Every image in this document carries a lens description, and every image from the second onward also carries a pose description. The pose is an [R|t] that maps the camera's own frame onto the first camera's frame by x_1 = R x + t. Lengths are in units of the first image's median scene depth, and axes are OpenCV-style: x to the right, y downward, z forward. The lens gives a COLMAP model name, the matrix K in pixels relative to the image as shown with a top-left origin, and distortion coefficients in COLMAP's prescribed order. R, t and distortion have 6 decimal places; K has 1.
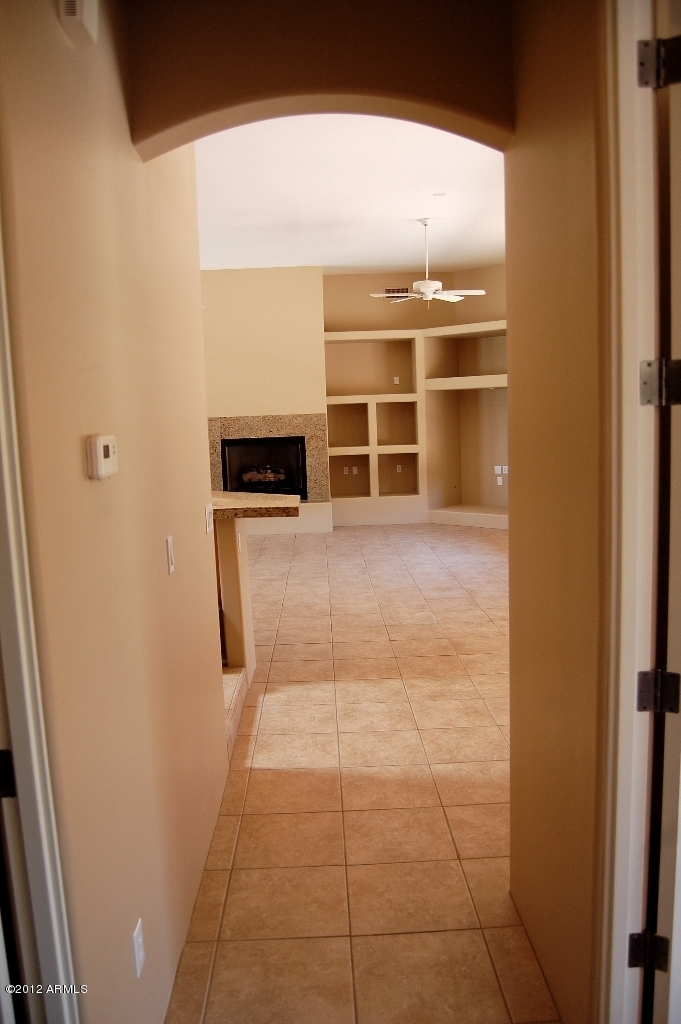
lens RADIAL K [[782.0, 0, 340.5], [0, 782.0, 512.0], [0, 0, 1]] dist [-0.085930, 0.007309]
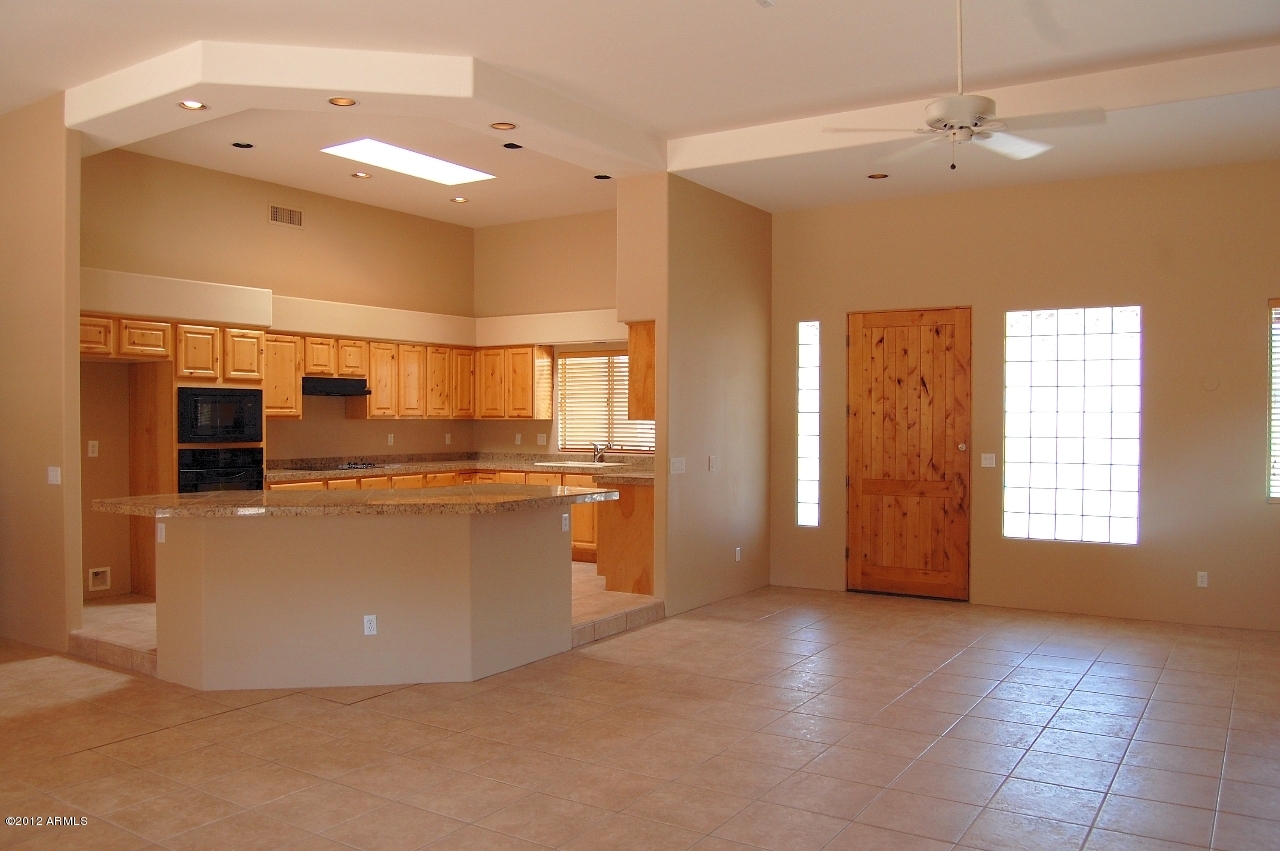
lens RADIAL K [[1003.9, 0, 645.9], [0, 1003.9, 434.1], [0, 0, 1]] dist [-0.087072, 0.031127]
pose [[-0.562213, 0.045947, -0.825715, 0.228390], [-0.078786, 0.990938, 0.108785, -0.111264], [0.823231, 0.126215, -0.553498, 0.885343]]
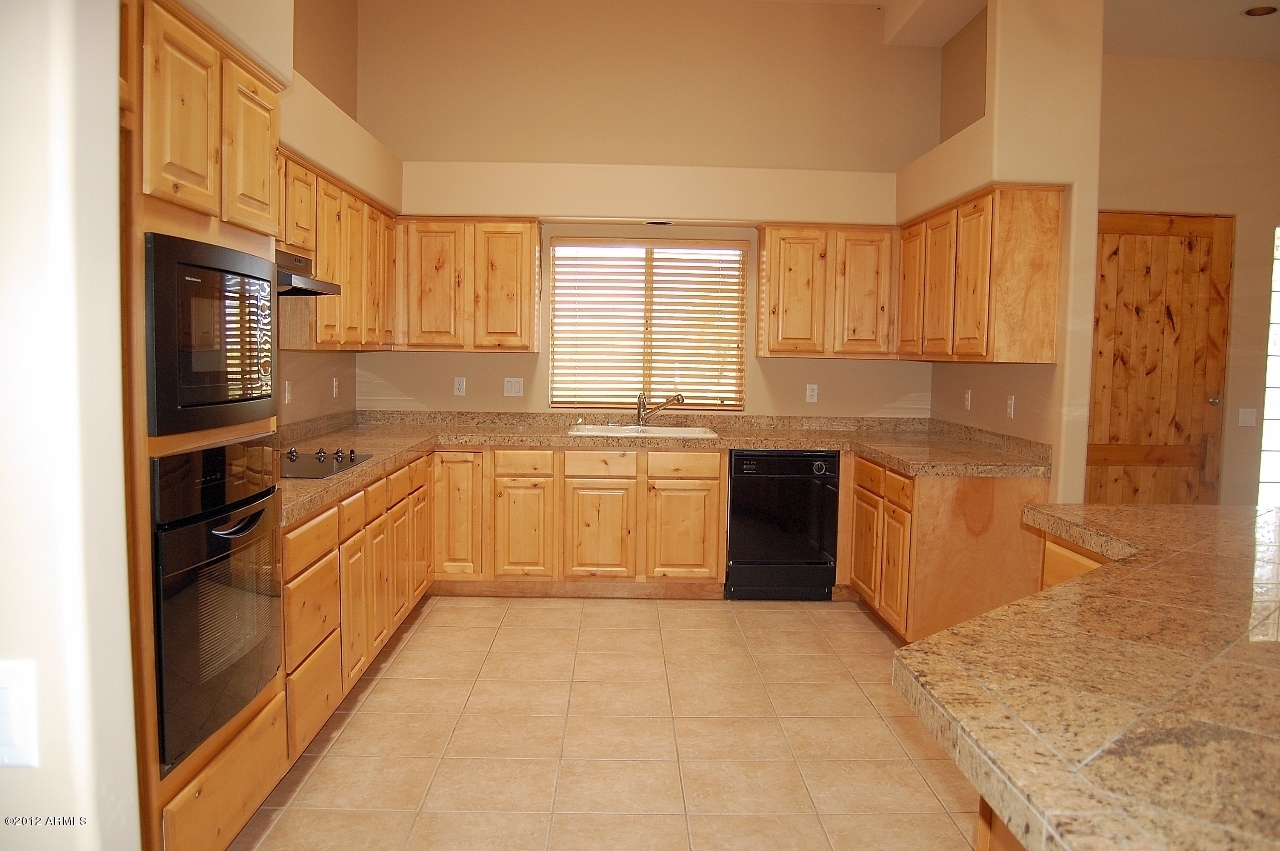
lens RADIAL K [[1003.9, 0, 645.9], [0, 1003.9, 434.1], [0, 0, 1]] dist [-0.087072, 0.031127]
pose [[-0.011455, 0.115553, -0.993235, 0.038780], [-0.132567, 0.984357, 0.116049, -0.041263], [0.991108, 0.132999, 0.004043, 0.341412]]
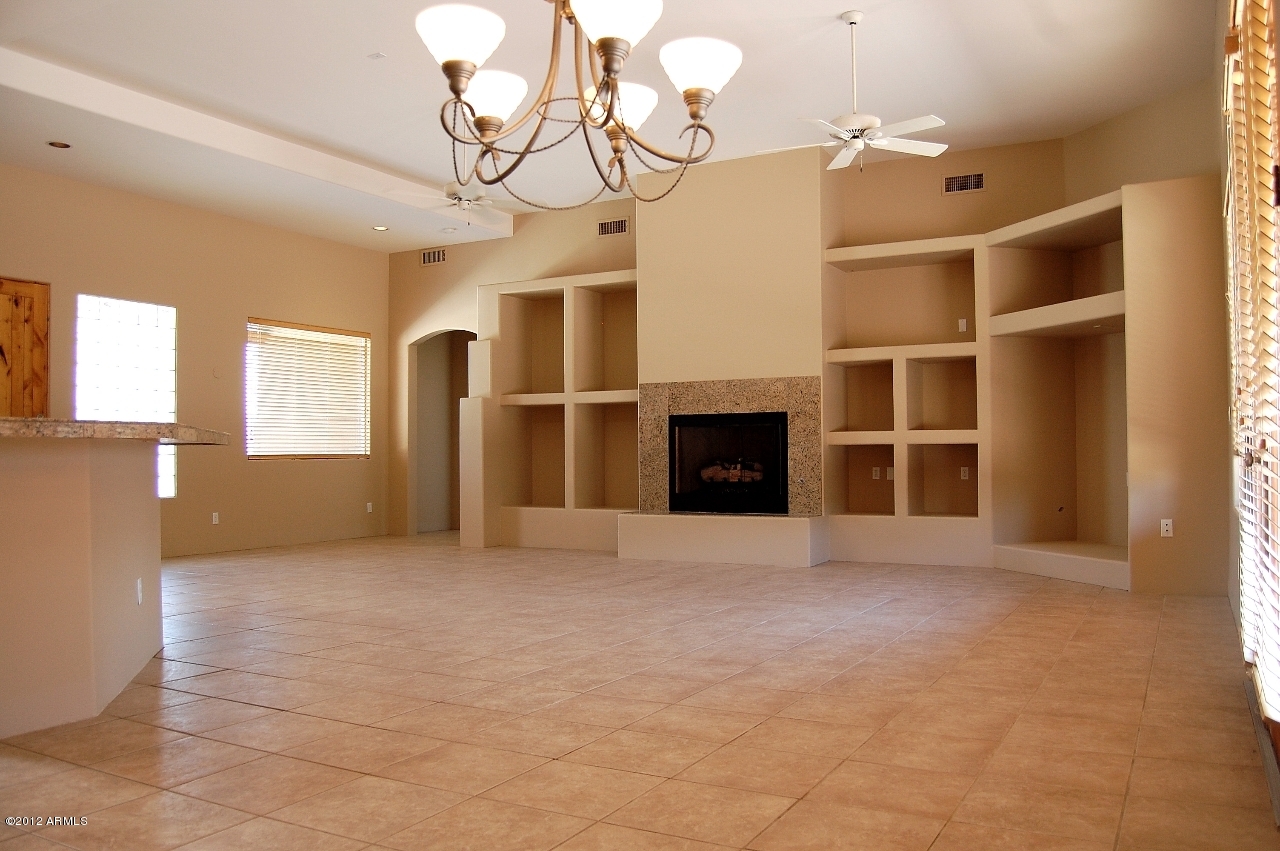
lens RADIAL K [[1003.9, 0, 645.9], [0, 1003.9, 434.1], [0, 0, 1]] dist [-0.087072, 0.031127]
pose [[0.863066, 0.018936, -0.504737, 0.264296], [-0.082806, 0.991081, -0.104412, 0.014527], [0.498258, 0.131910, 0.856936, 0.252166]]
